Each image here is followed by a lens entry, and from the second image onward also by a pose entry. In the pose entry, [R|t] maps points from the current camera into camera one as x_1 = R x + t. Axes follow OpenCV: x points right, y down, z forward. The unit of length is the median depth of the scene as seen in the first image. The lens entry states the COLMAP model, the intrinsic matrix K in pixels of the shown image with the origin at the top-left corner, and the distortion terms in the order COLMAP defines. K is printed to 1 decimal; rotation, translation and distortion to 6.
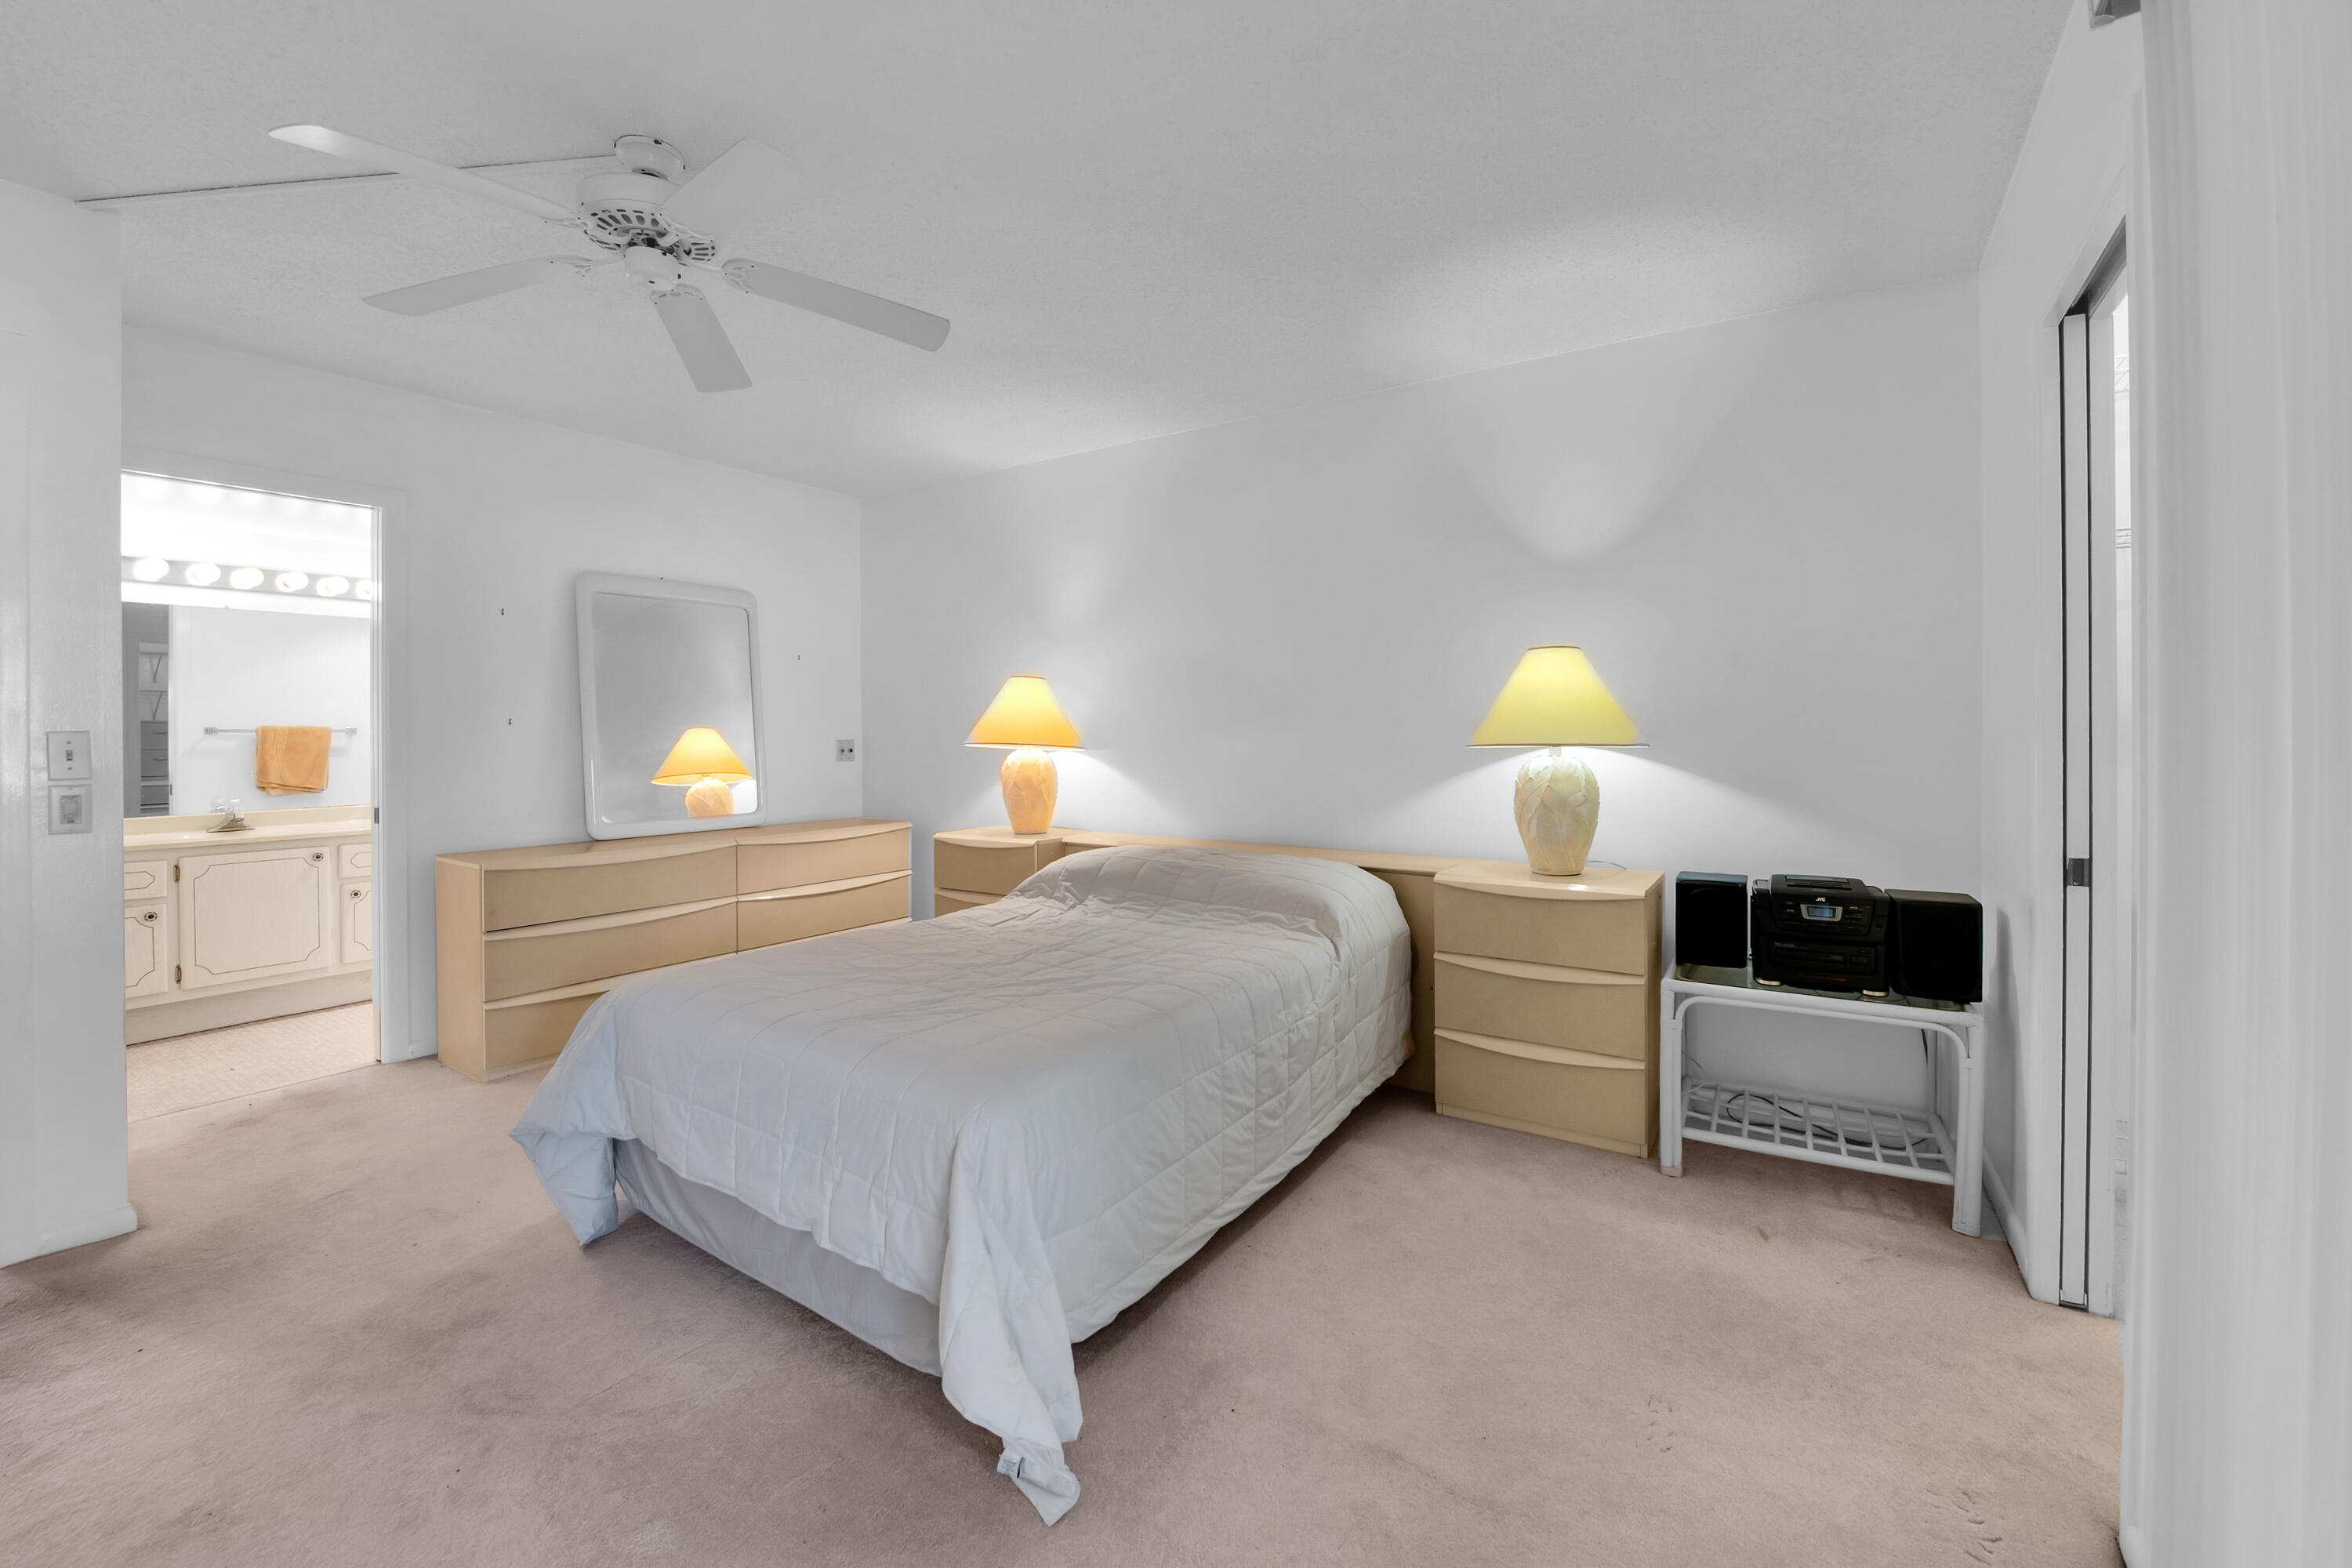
lens RADIAL K [[1039.1, 0, 1173.6], [0, 1039.1, 725.2], [0, 0, 1]] dist [-0.002127, -0.000561]
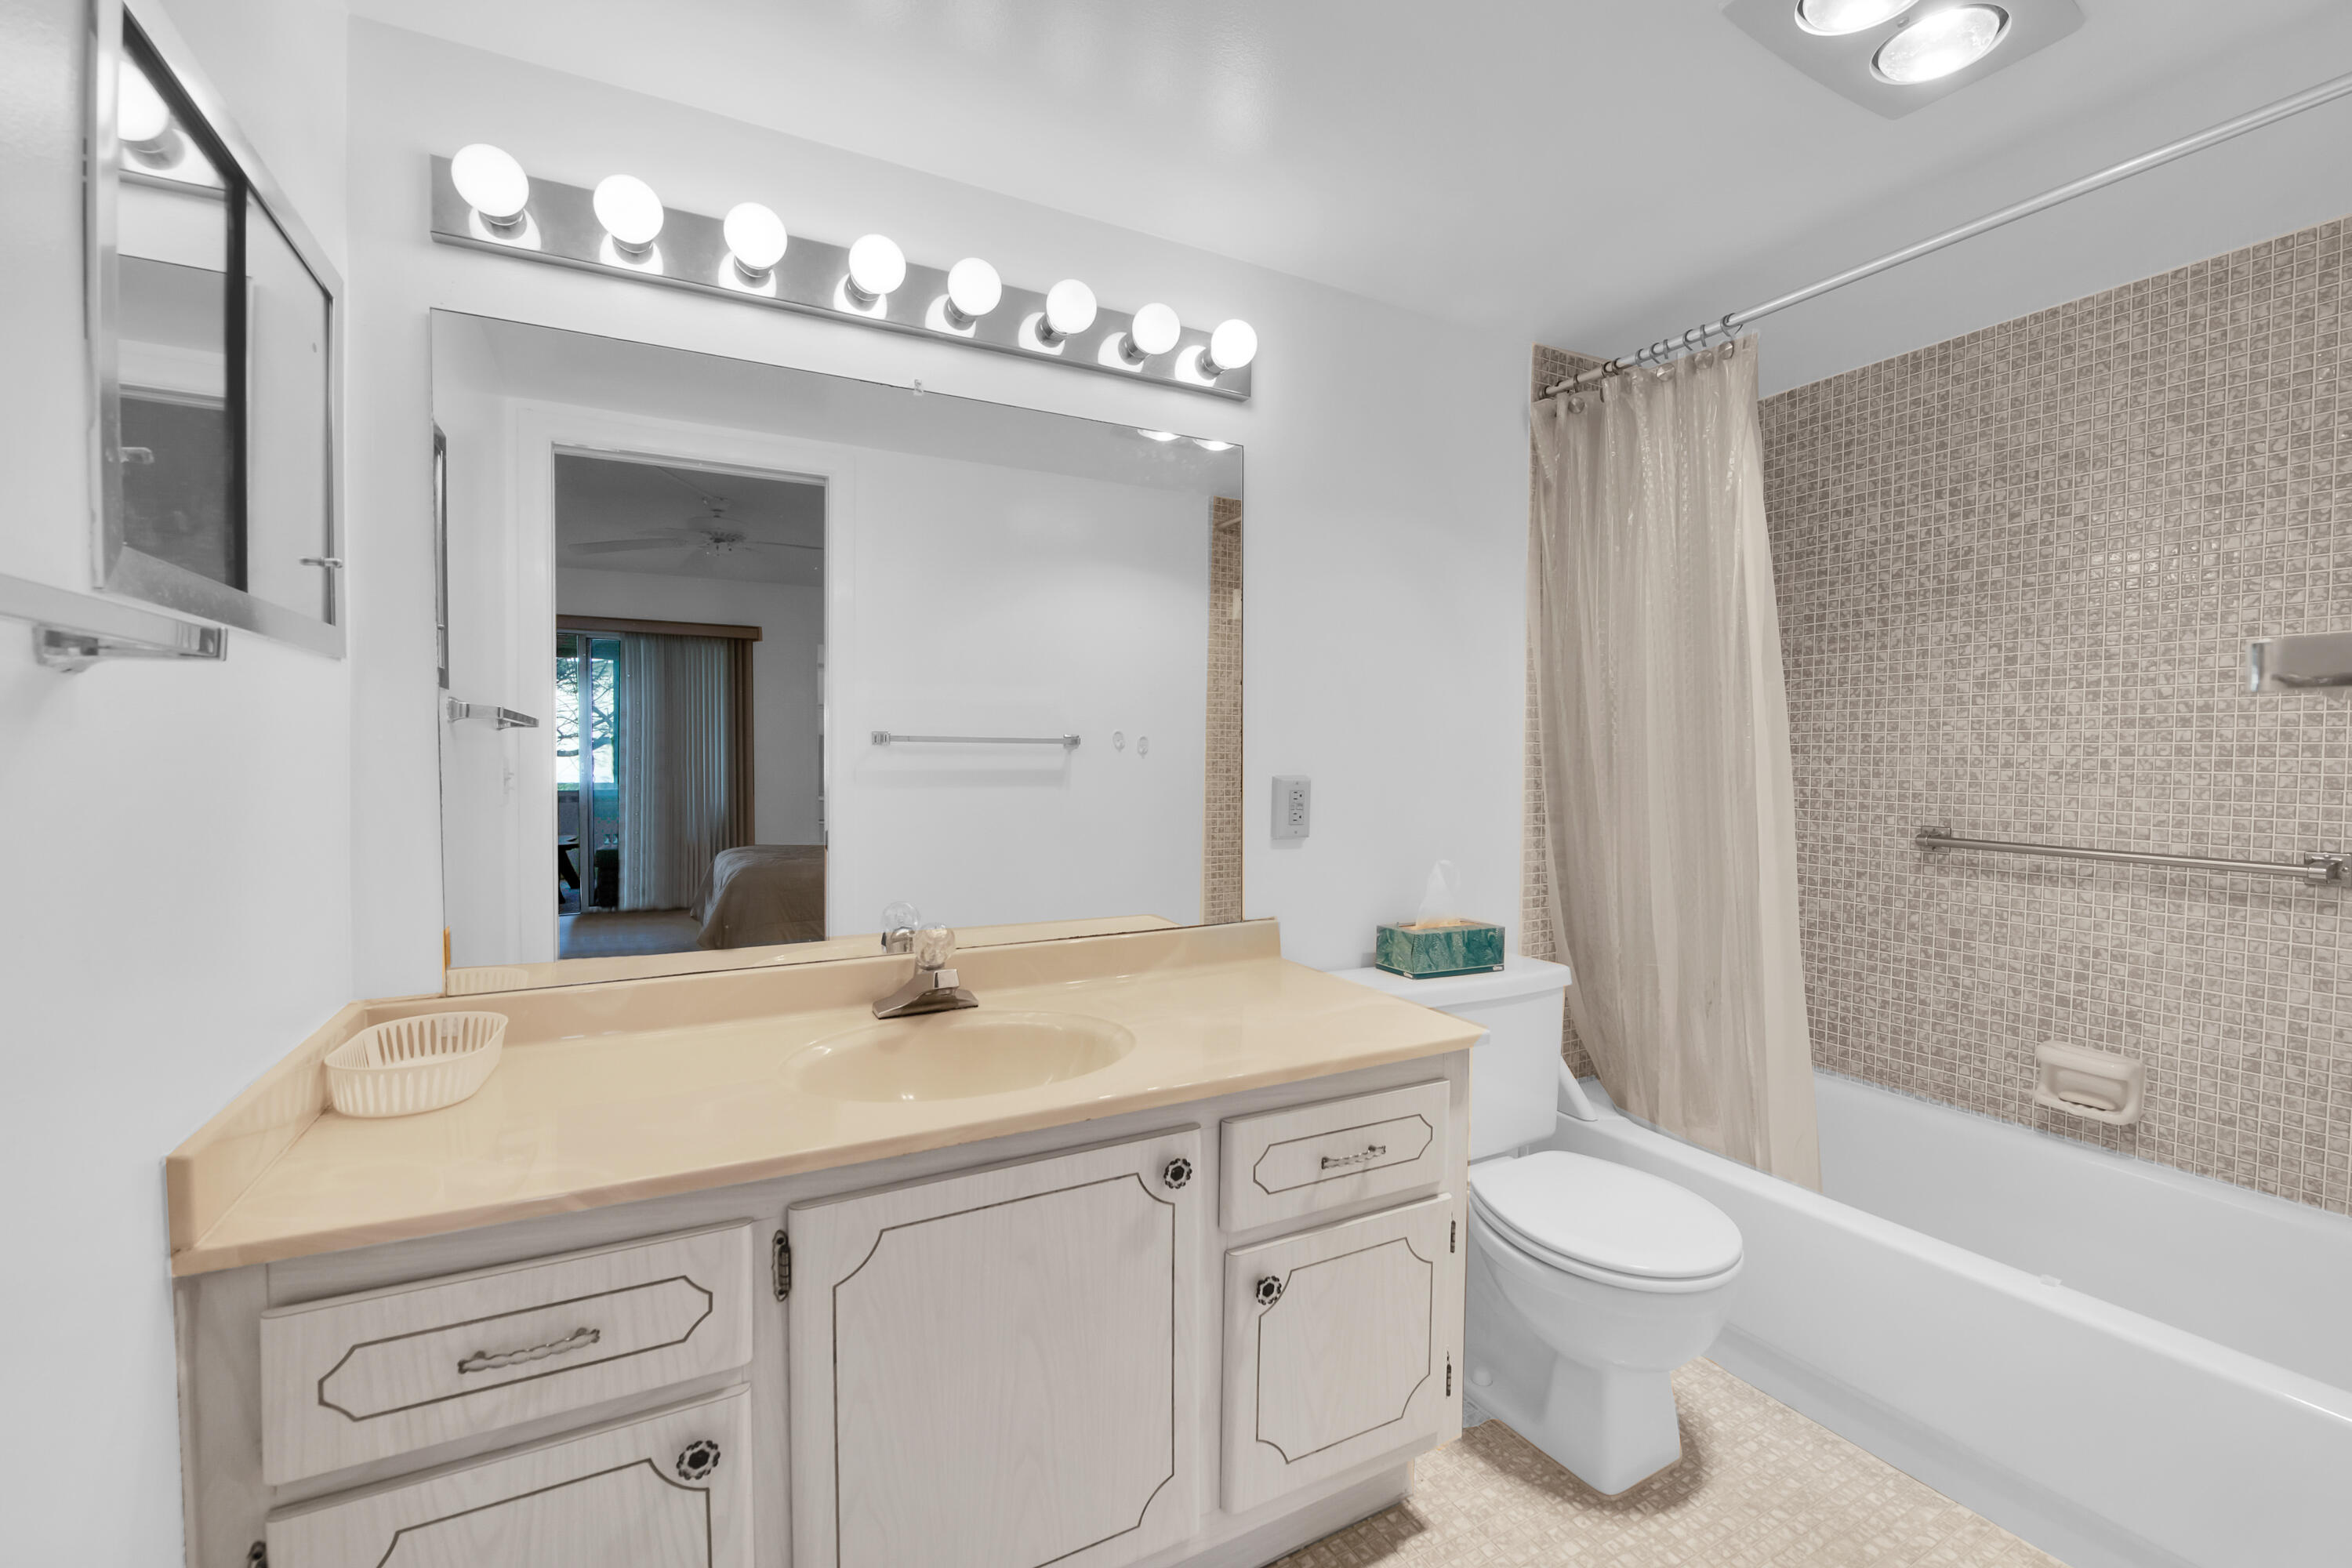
lens RADIAL K [[961.2, 0, 1149.2], [0, 961.2, 763.0], [0, 0, 1]] dist [-0.009860, -0.000301]
pose [[0.888138, 0.010243, -0.459463, -0.767342], [-0.003155, 0.999864, 0.016192, 0.013606], [0.459566, -0.012931, 0.888050, 0.826583]]
